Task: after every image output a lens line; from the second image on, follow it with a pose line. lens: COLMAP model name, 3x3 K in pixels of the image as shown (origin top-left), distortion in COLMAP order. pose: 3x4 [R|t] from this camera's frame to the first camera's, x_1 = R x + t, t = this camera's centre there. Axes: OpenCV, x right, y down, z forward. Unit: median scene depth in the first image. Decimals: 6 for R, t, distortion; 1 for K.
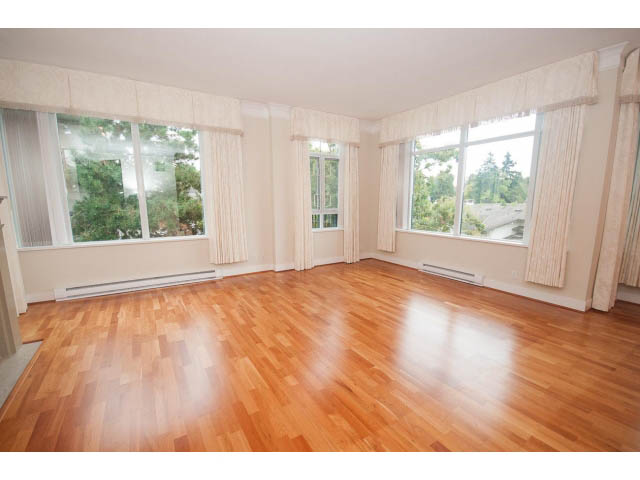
lens RADIAL K [[283.8, 0, 320.0], [0, 283.8, 240.0], [0, 0, 1]] dist [0.003112, 0.000128]
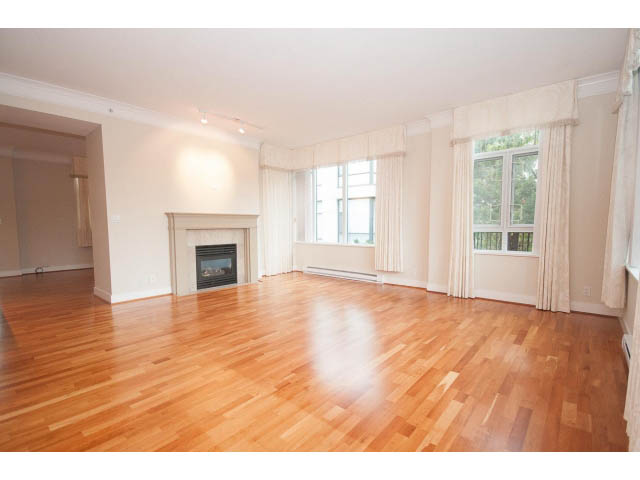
lens RADIAL K [[304.4, 0, 320.0], [0, 304.4, 240.0], [0, 0, 1]] dist [0.001153, 0.000156]
pose [[0.290738, 0.053434, -0.955310, 0.646038], [-0.124635, 0.992047, 0.017558, -0.025011], [0.948650, 0.113960, 0.295085, 0.333324]]
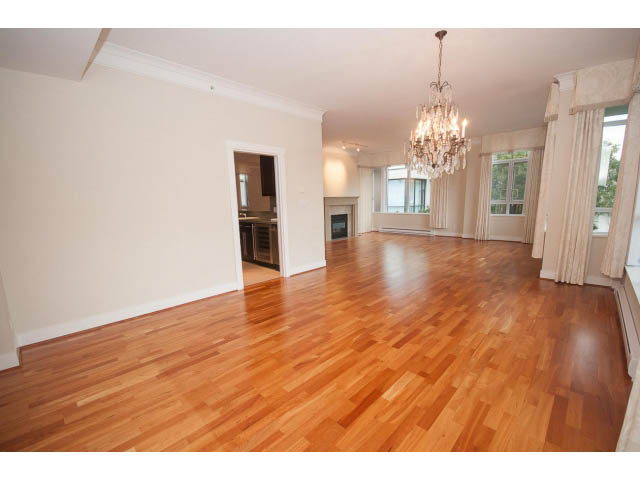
lens RADIAL K [[283.8, 0, 320.0], [0, 283.8, 240.0], [0, 0, 1]] dist [0.003112, 0.000128]
pose [[0.240050, 0.139734, -0.960651, 1.176106], [-0.105751, 0.987461, 0.117209, 0.015935], [0.964983, 0.073454, 0.251817, -0.213607]]
